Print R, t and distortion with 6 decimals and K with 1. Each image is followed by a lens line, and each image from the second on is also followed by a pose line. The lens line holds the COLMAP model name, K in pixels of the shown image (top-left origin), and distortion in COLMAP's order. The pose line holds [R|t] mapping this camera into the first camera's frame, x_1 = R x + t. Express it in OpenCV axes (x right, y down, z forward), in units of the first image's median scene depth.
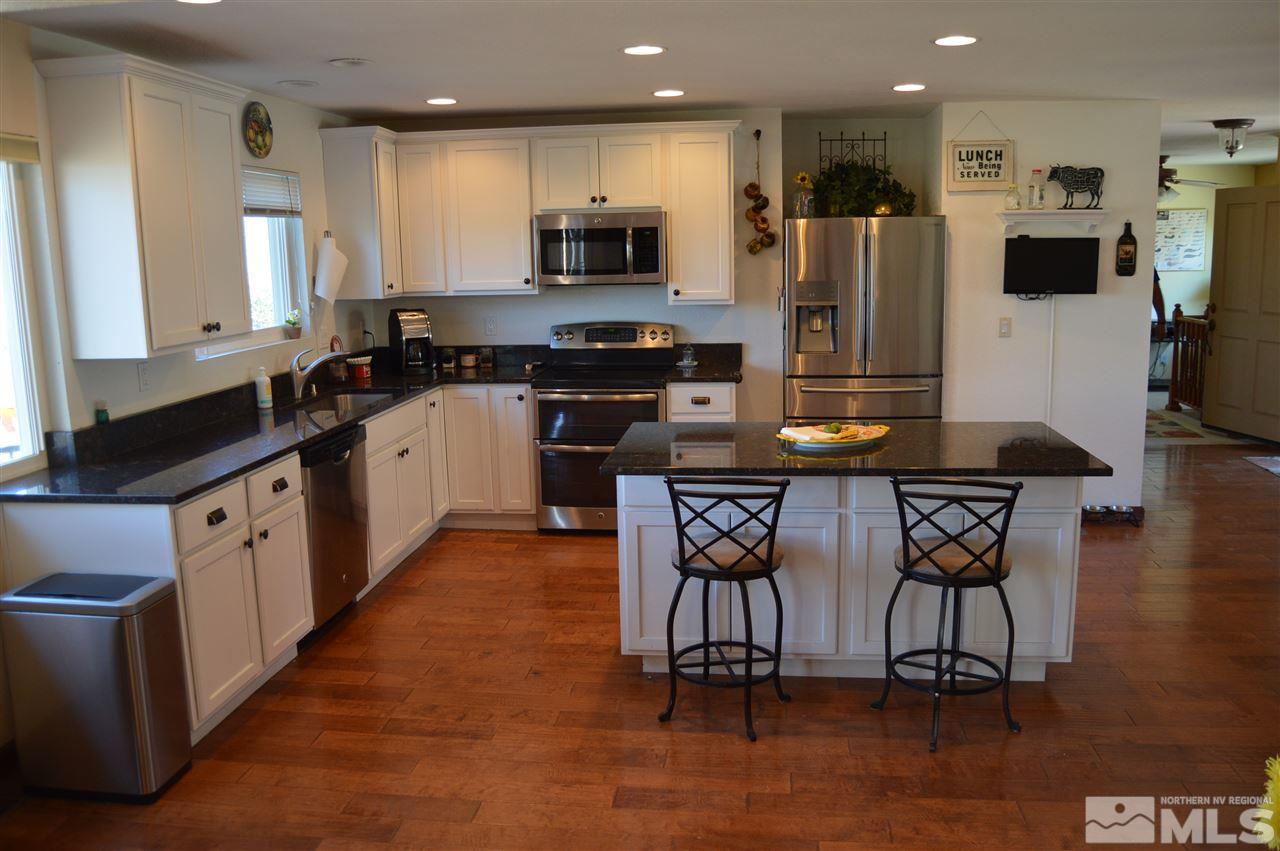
lens RADIAL K [[1012.9, 0, 640.0], [0, 1012.9, 425.5], [0, 0, 1]] dist [-0.104282, 0.048856]
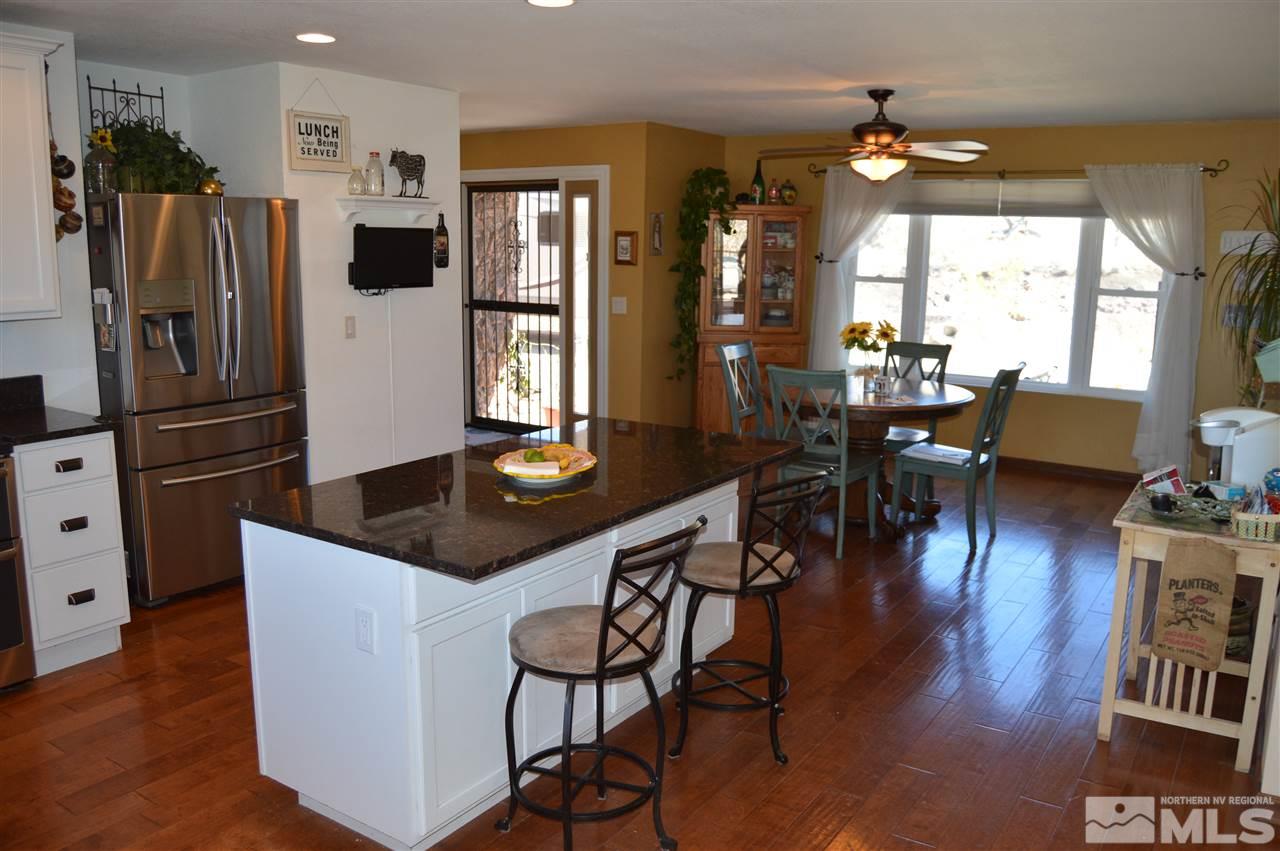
lens RADIAL K [[981.2, 0, 640.0], [0, 981.2, 425.5], [0, 0, 1]] dist [-0.090079, 0.005297]
pose [[0.461696, -0.138216, 0.876204, -0.295695], [0.129151, 0.987734, 0.087756, -0.055788], [-0.877586, 0.072646, 0.473884, 0.377356]]
